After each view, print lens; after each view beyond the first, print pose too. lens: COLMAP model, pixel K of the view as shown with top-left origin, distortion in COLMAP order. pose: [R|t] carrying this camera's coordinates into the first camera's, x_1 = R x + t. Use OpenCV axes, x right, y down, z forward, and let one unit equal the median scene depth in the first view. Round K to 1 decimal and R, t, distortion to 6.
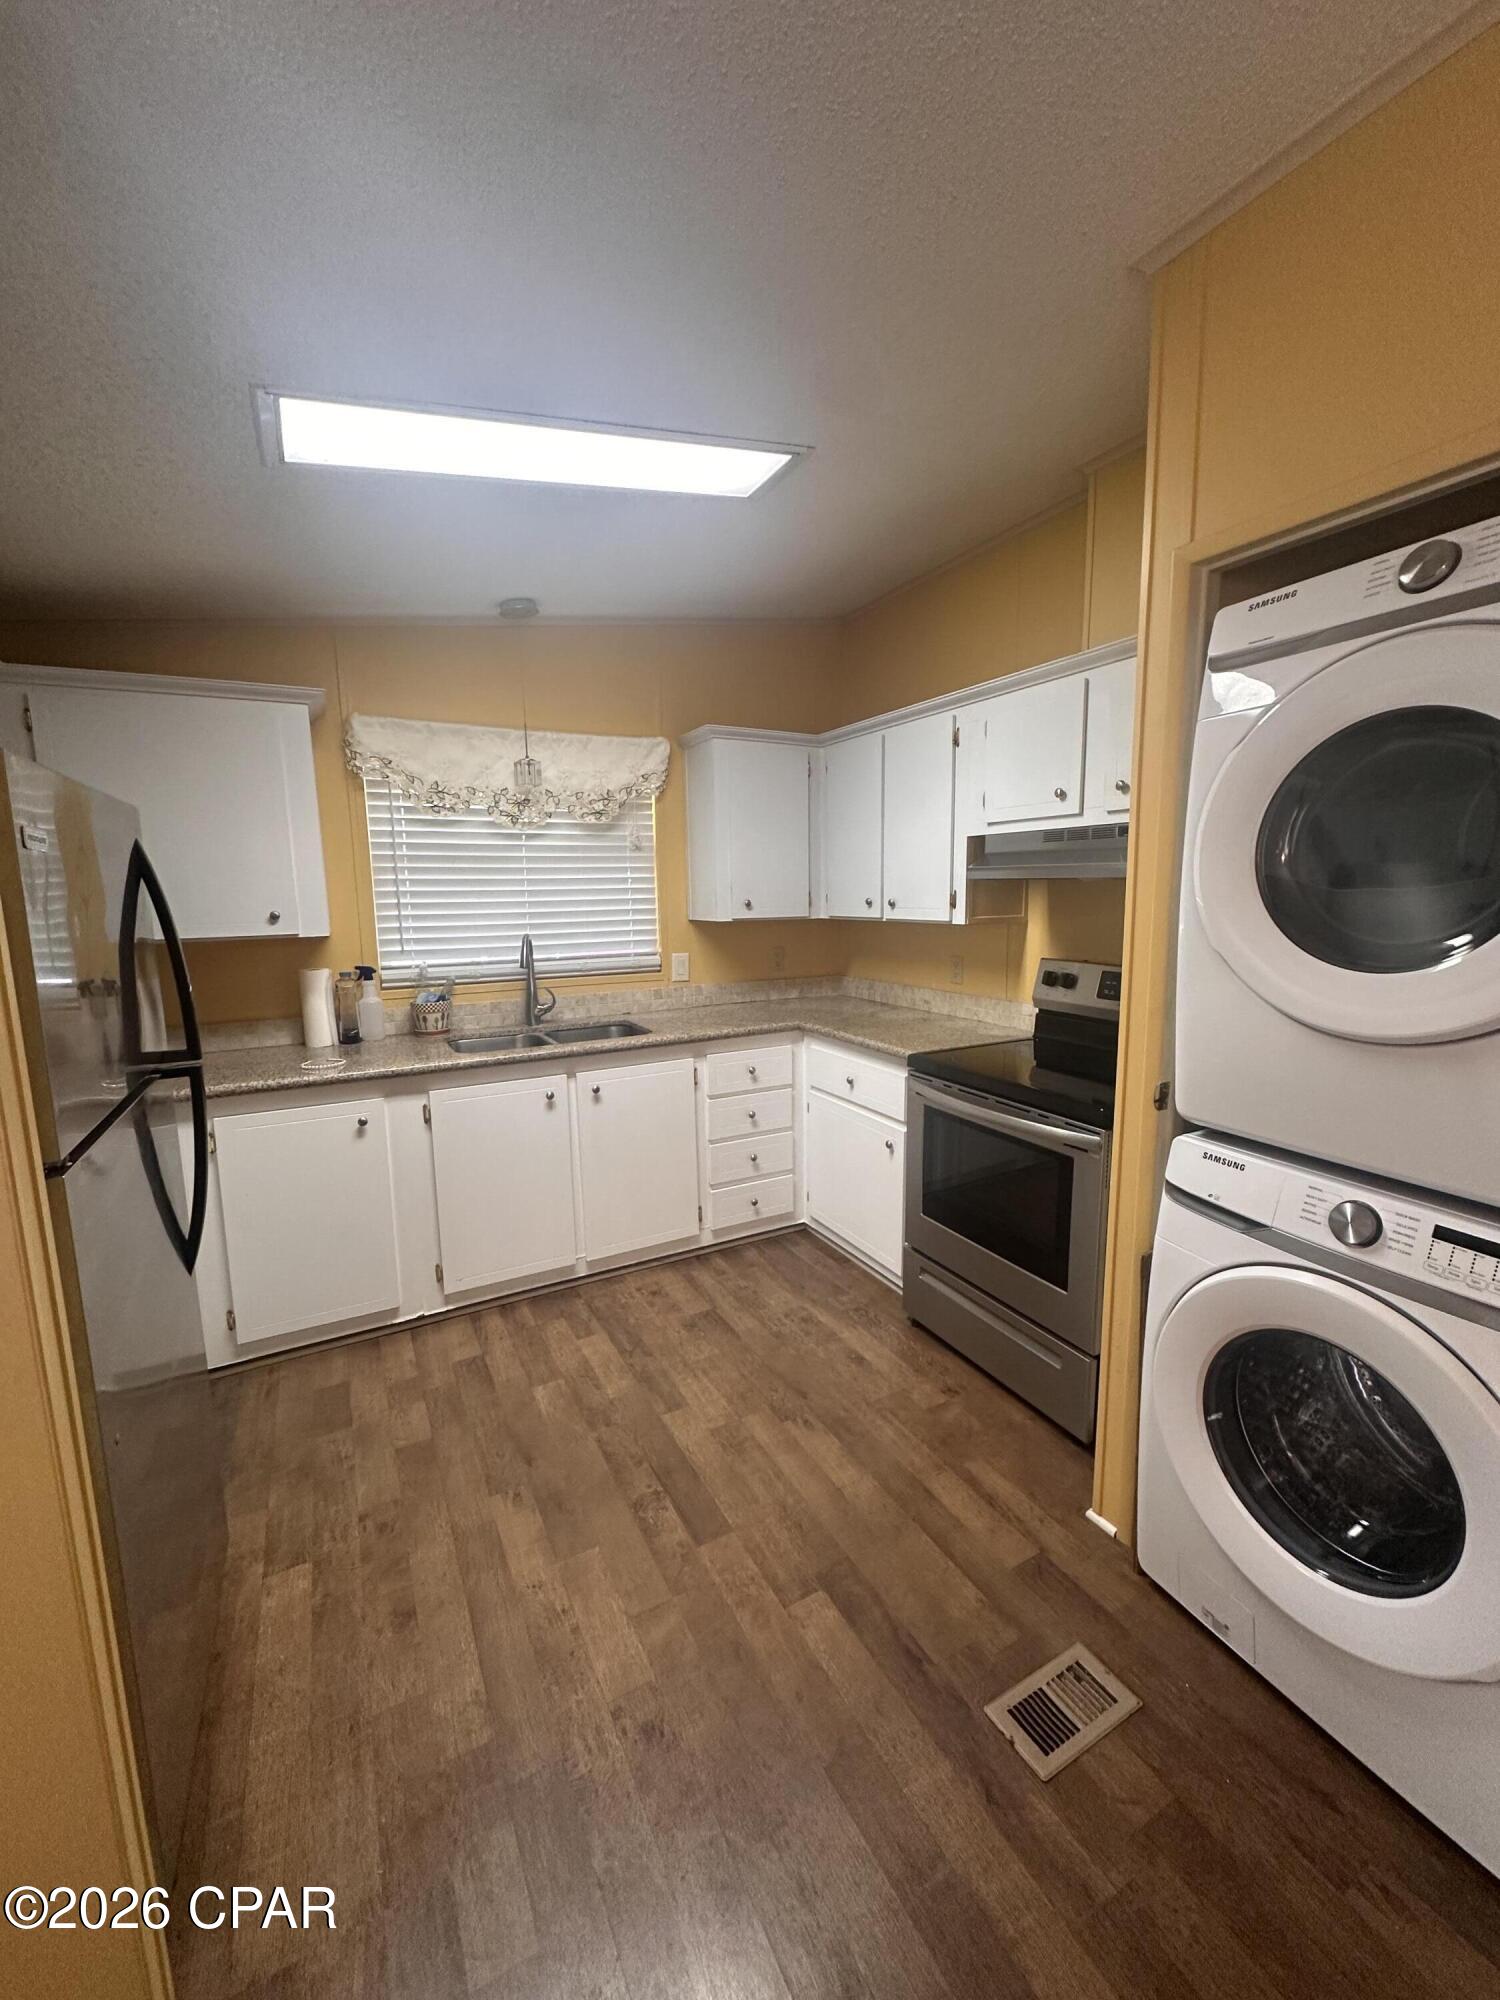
lens RADIAL K [[794.8, 0, 753.4], [0, 794.8, 1000.5], [0, 0, 1]] dist [-0.000974, -0.000174]
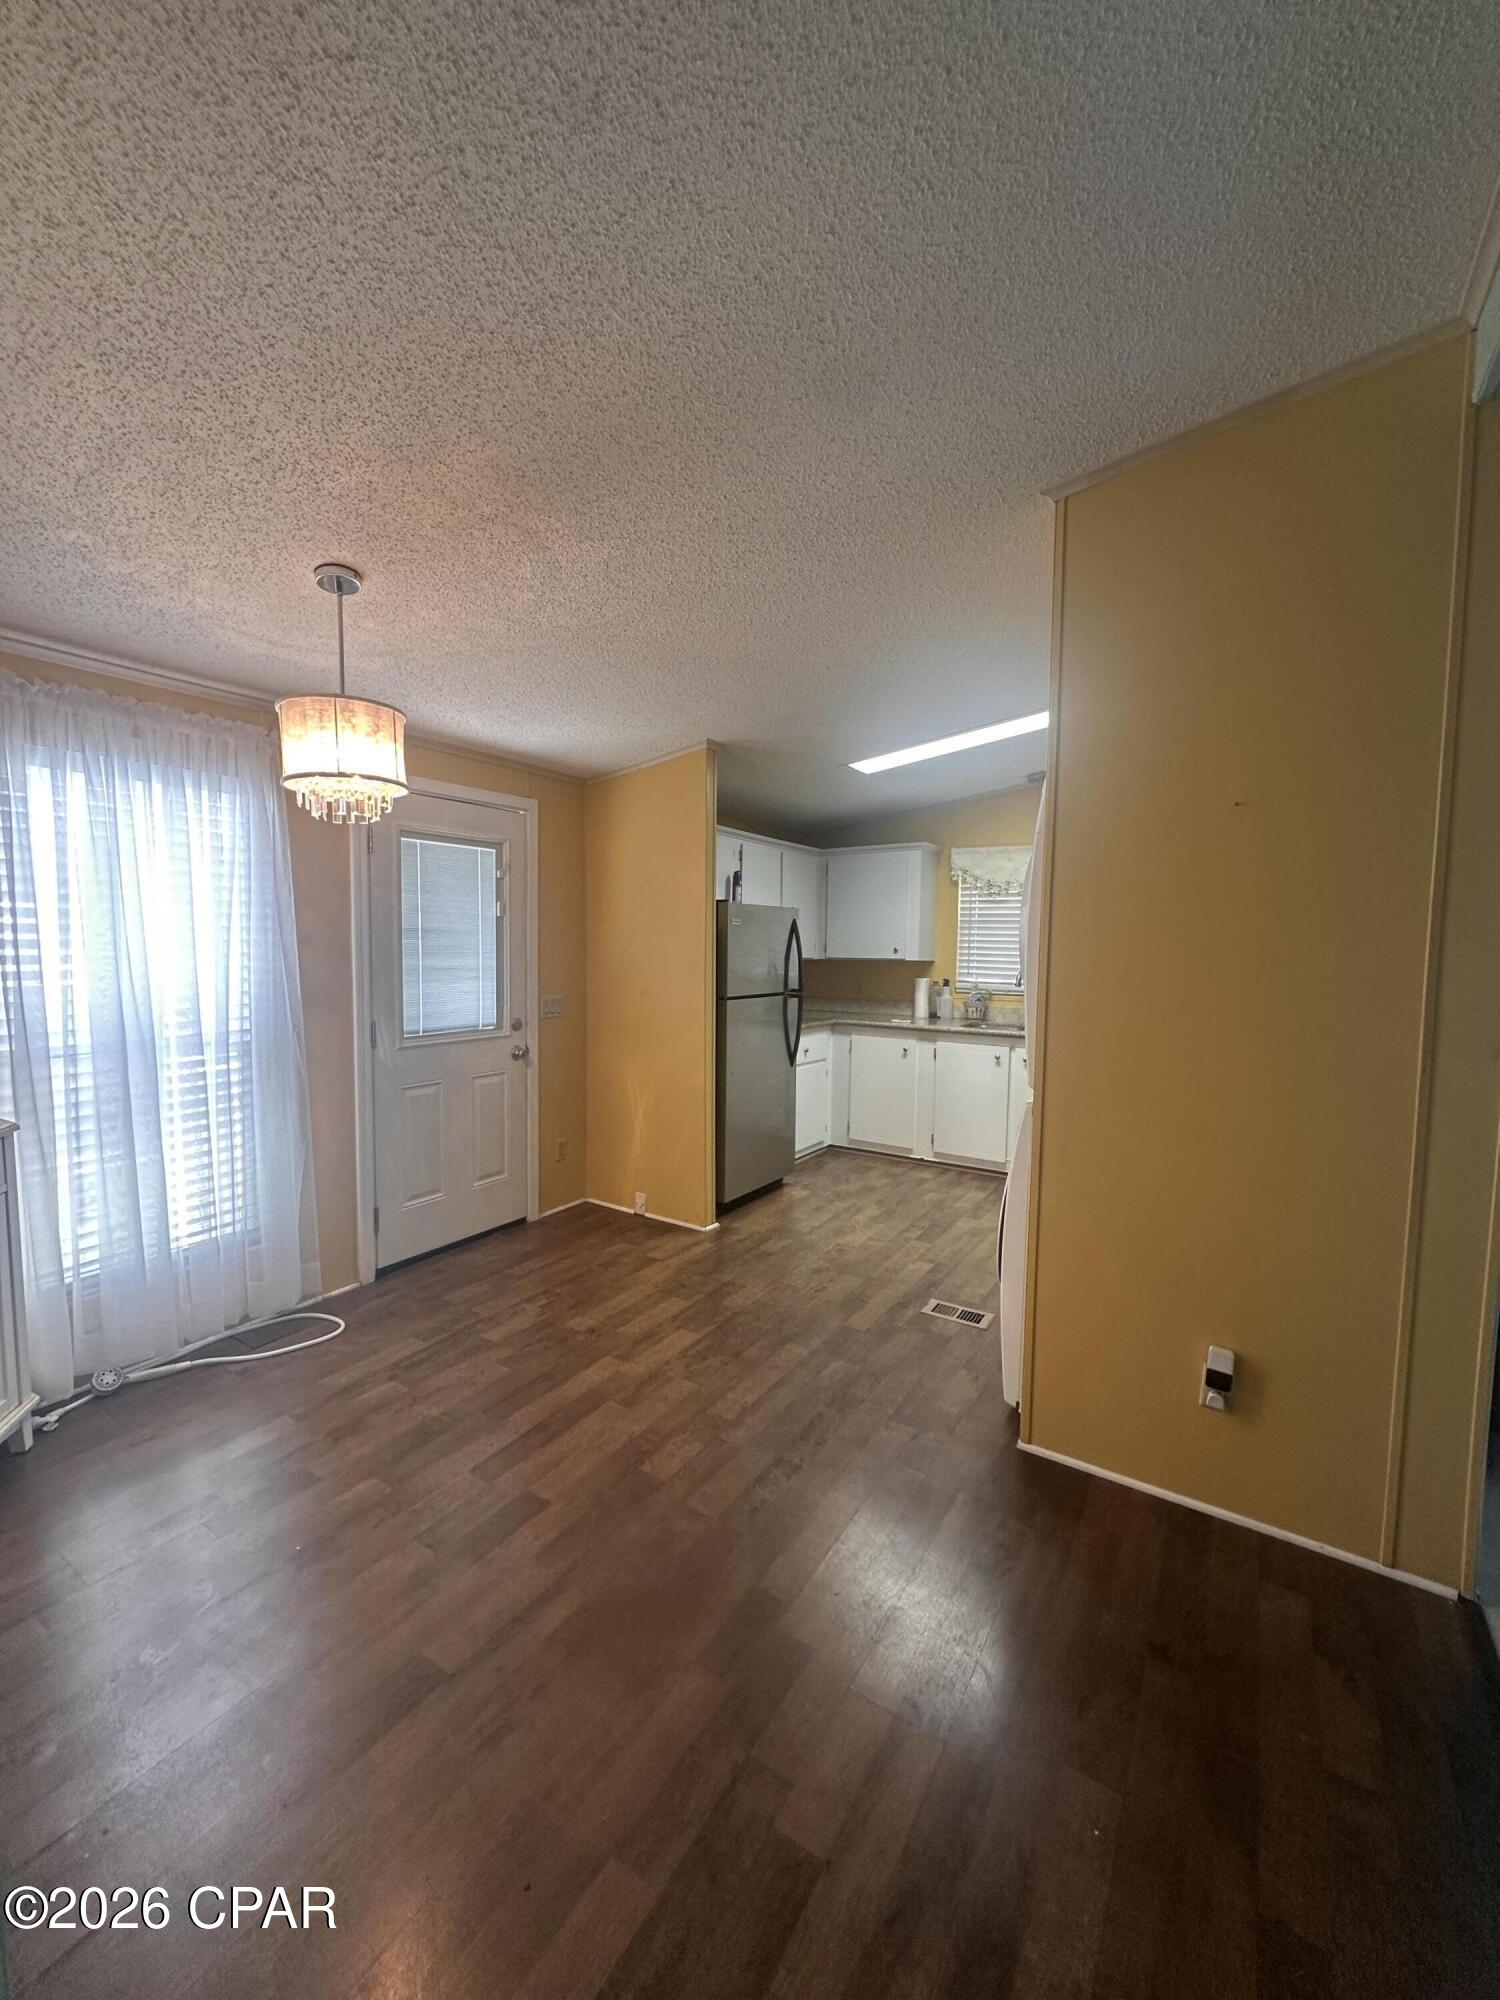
lens RADIAL K [[794.8, 0, 745.6], [0, 794.8, 1006.2], [0, 0, 1]] dist [-0.000974, -0.000174]
pose [[0.476427, 0.091078, -0.874484, 1.190999], [-0.143775, 0.989302, 0.024706, 0.054045], [0.867379, 0.113958, 0.484425, -0.400272]]
